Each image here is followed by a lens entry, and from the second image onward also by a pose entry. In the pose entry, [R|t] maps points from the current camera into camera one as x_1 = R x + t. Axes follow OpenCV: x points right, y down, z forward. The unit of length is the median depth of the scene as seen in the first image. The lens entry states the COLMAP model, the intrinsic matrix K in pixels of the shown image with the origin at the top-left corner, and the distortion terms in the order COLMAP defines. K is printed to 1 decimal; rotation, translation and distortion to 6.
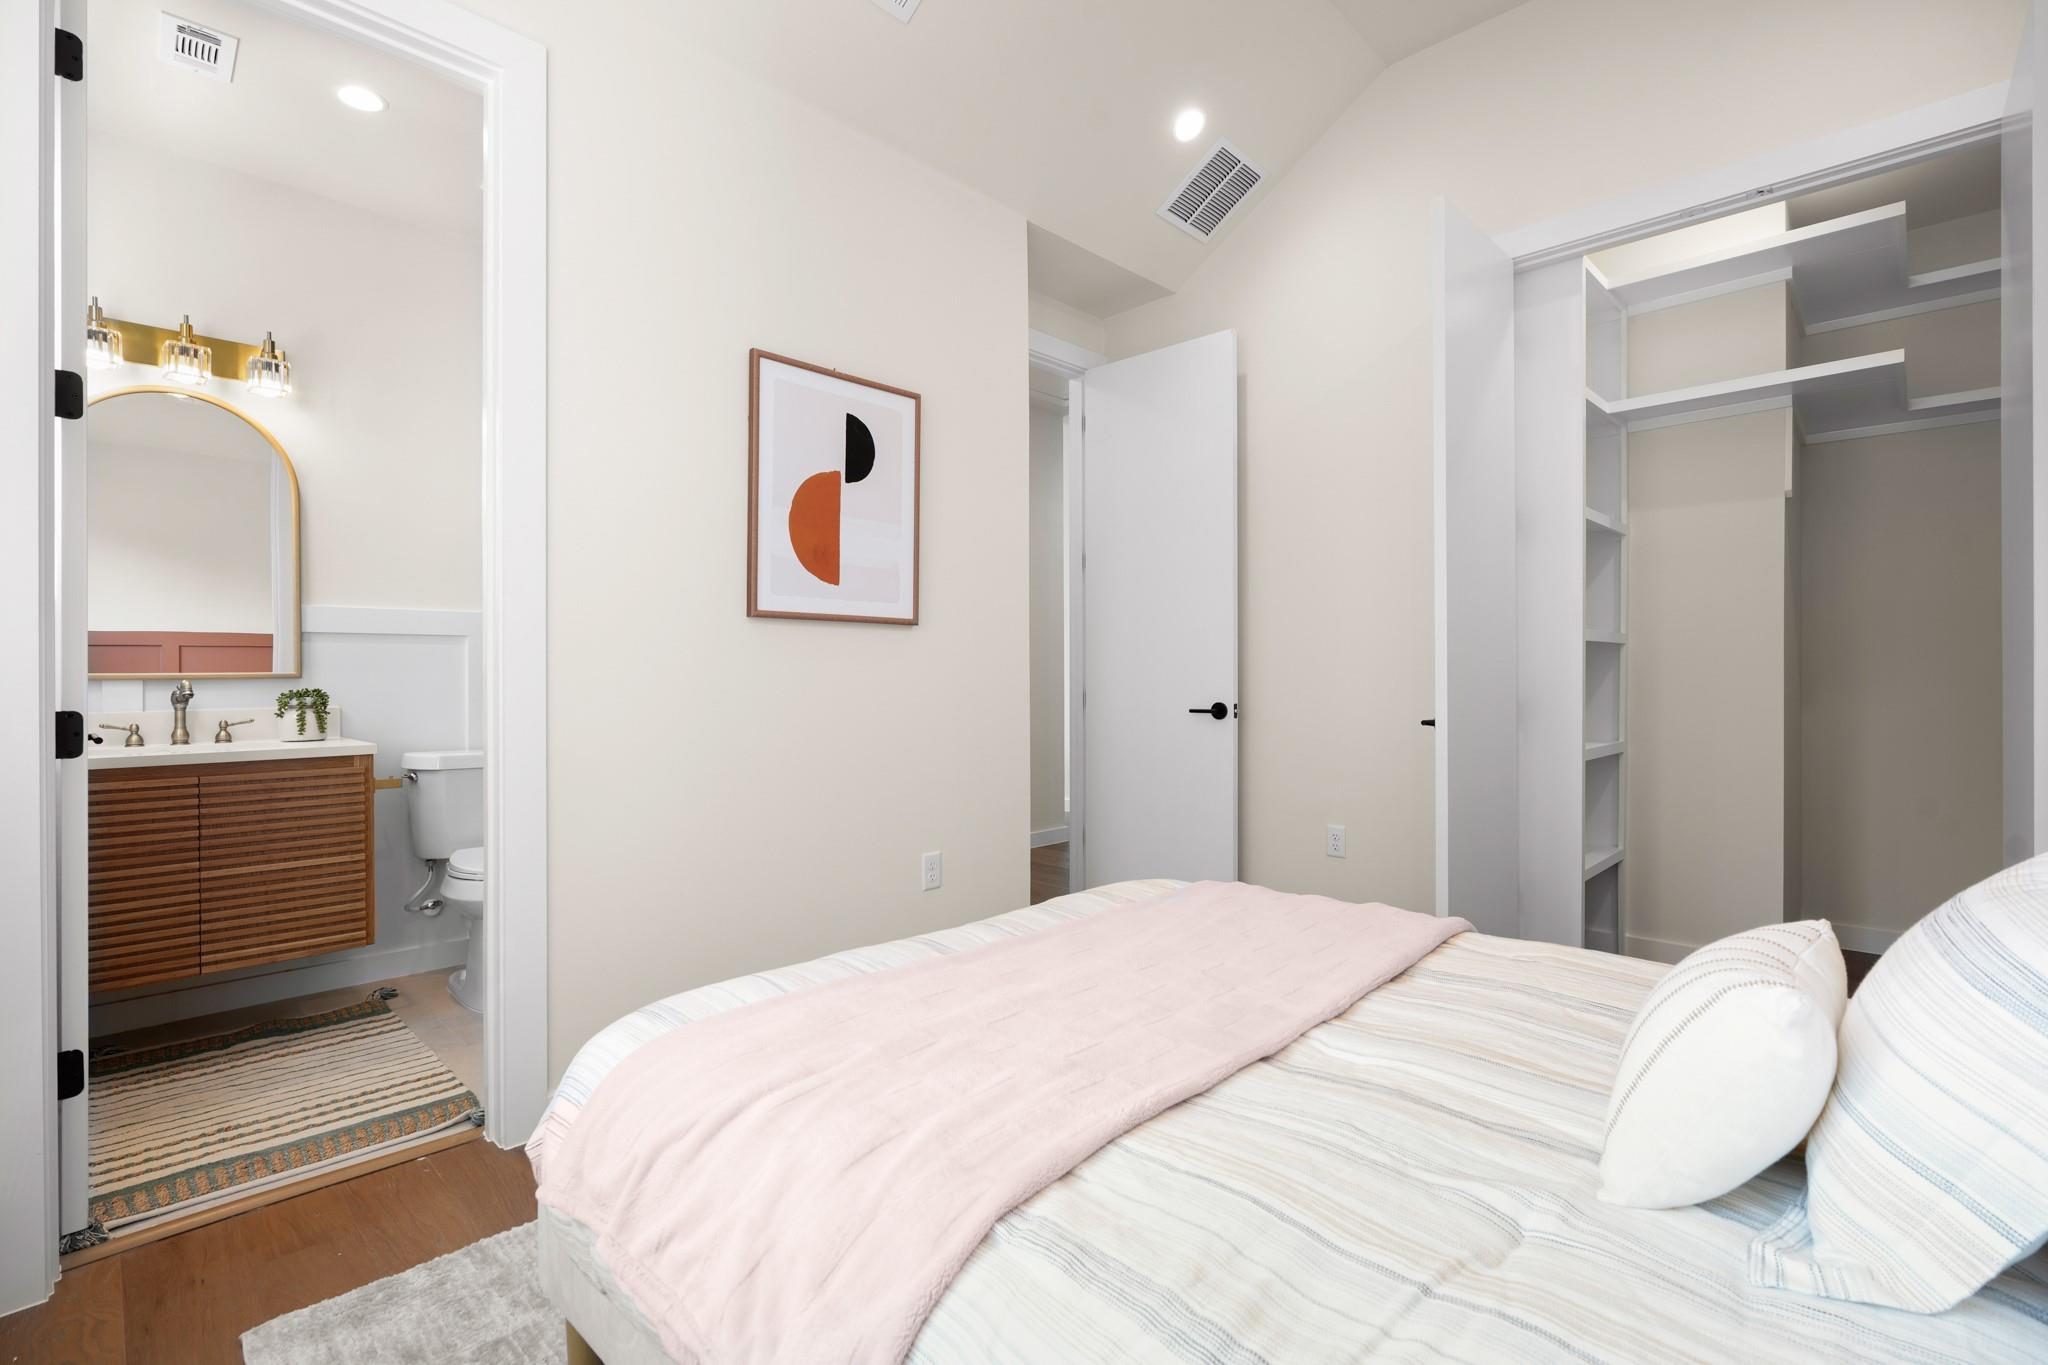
lens RADIAL K [[915.2, 0, 1032.2], [0, 915.2, 675.6], [0, 0, 1]] dist [-0.014262, 0.002955]
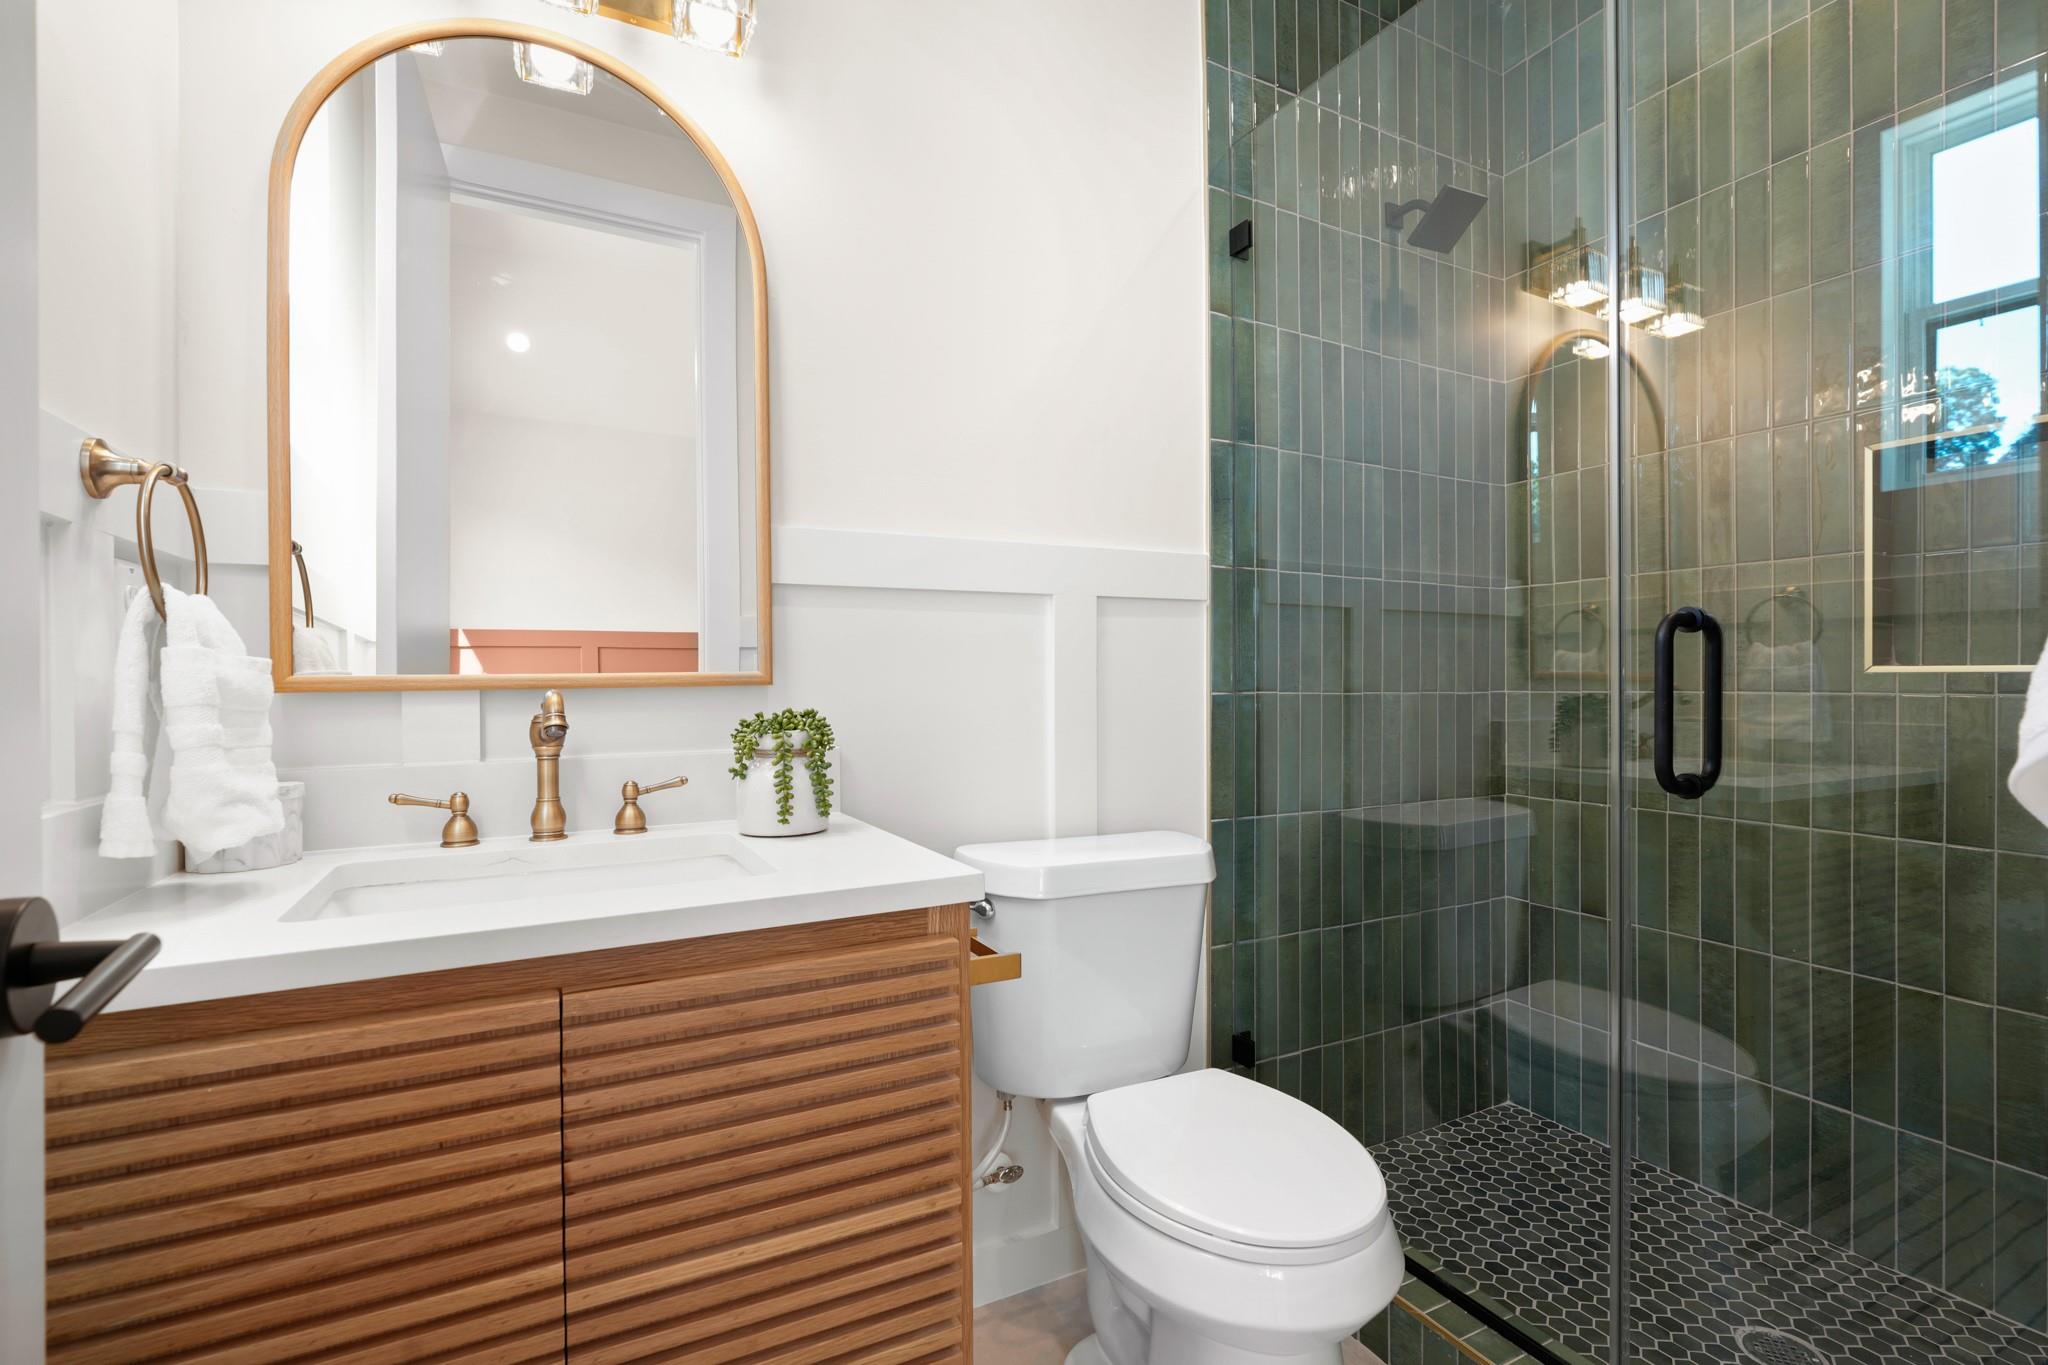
lens RADIAL K [[915.2, 0, 1017.4], [0, 915.2, 684.0], [0, 0, 1]] dist [-0.014262, 0.002955]
pose [[0.943011, 0.000368, -0.332762, -0.579883], [0.001159, 0.999990, 0.004390, 0.000590], [0.332760, -0.004525, 0.943001, 0.658494]]
